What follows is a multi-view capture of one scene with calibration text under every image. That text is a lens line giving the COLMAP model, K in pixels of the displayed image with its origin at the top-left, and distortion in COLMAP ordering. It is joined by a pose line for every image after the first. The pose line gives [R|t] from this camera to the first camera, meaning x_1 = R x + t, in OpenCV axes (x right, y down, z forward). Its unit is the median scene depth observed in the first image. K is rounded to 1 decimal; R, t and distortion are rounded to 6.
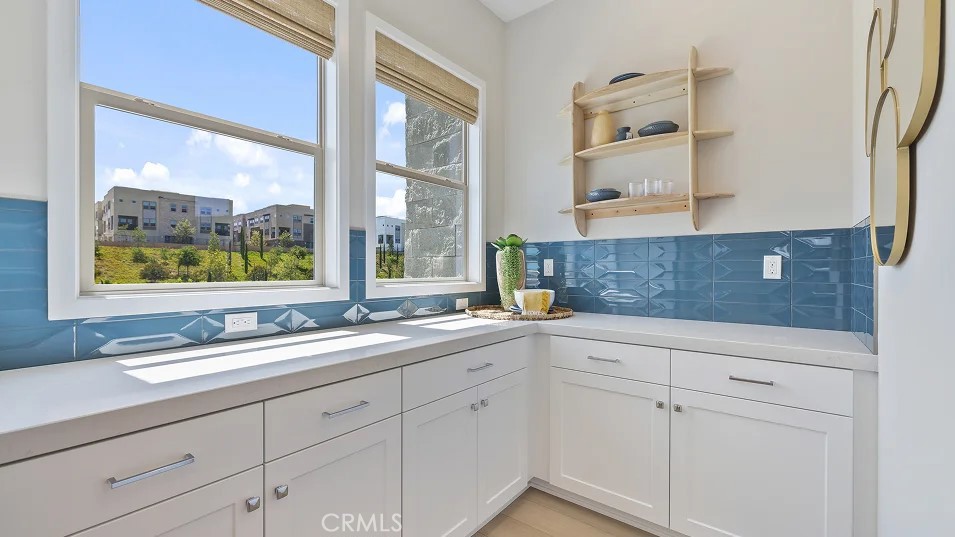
lens RADIAL K [[404.0, 0, 477.5], [0, 404.0, 268.5], [0, 0, 1]] dist [-0.001971, -0.000244]
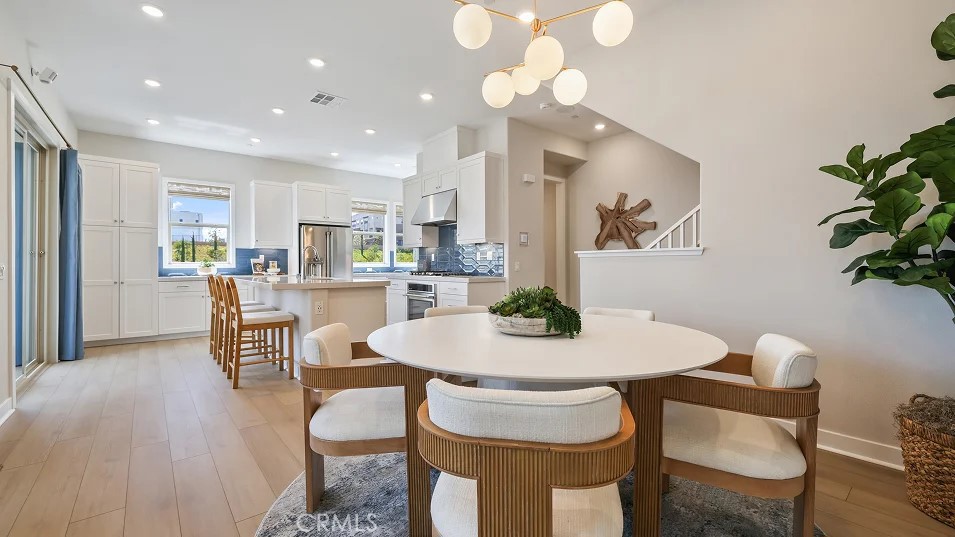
lens RADIAL K [[404.0, 0, 477.5], [0, 404.0, 268.5], [0, 0, 1]] dist [-0.001971, -0.000244]
pose [[0.977800, -0.000444, -0.209539, 0.044924], [0.002626, 0.999945, 0.010135, 0.001467], [0.209523, -0.010460, 0.977748, -0.091193]]
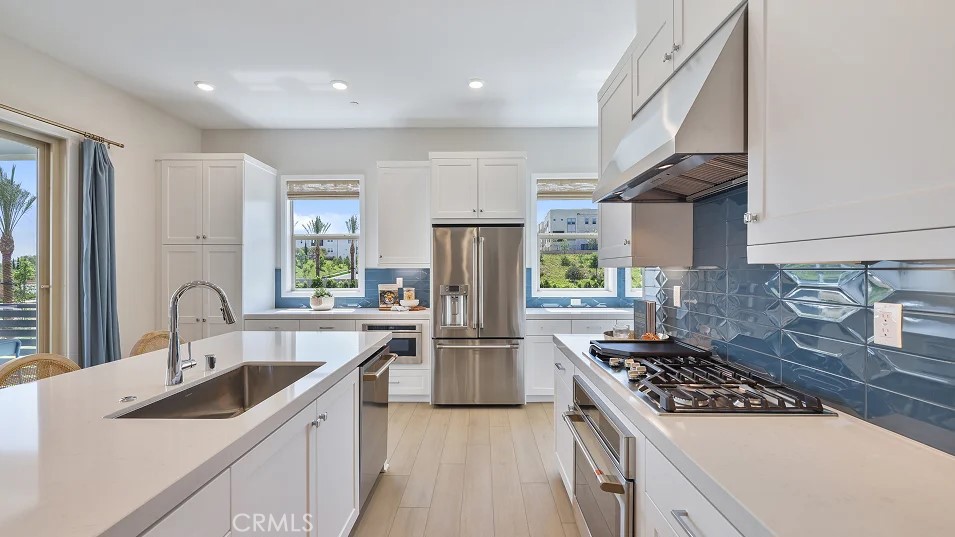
lens RADIAL K [[404.0, 0, 477.5], [0, 404.0, 268.5], [0, 0, 1]] dist [-0.001971, -0.000244]
pose [[0.611079, -0.005405, -0.791551, 0.030222], [0.003499, 0.999985, -0.004127, -0.002351], [0.791562, -0.000248, 0.611089, -0.031738]]
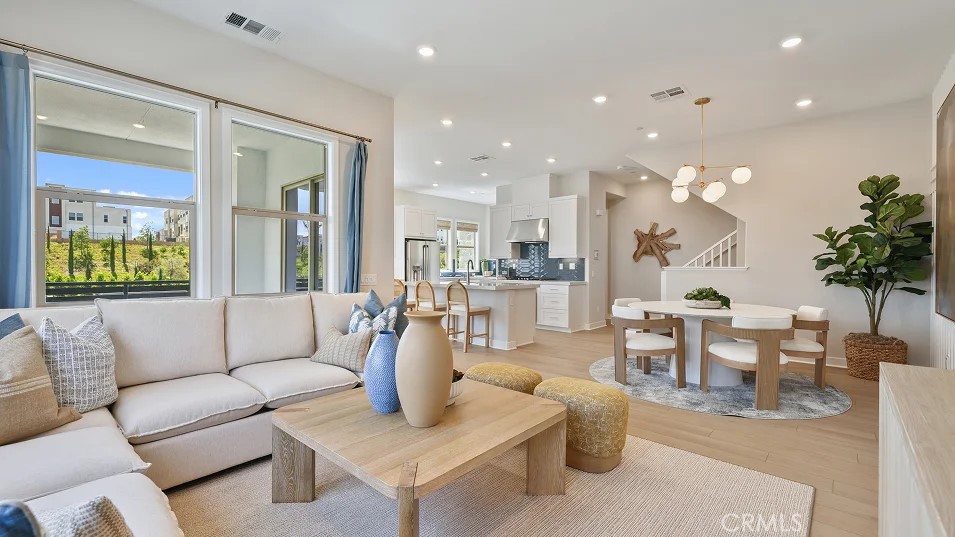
lens RADIAL K [[413.2, 0, 474.4], [0, 413.2, 272.4], [0, 0, 1]] dist [-0.000603, -0.000235]
pose [[0.997756, 0.004465, -0.066804, 0.010170], [-0.003479, 0.999883, 0.014867, -0.000191], [0.066862, -0.014602, 0.997655, -0.131039]]
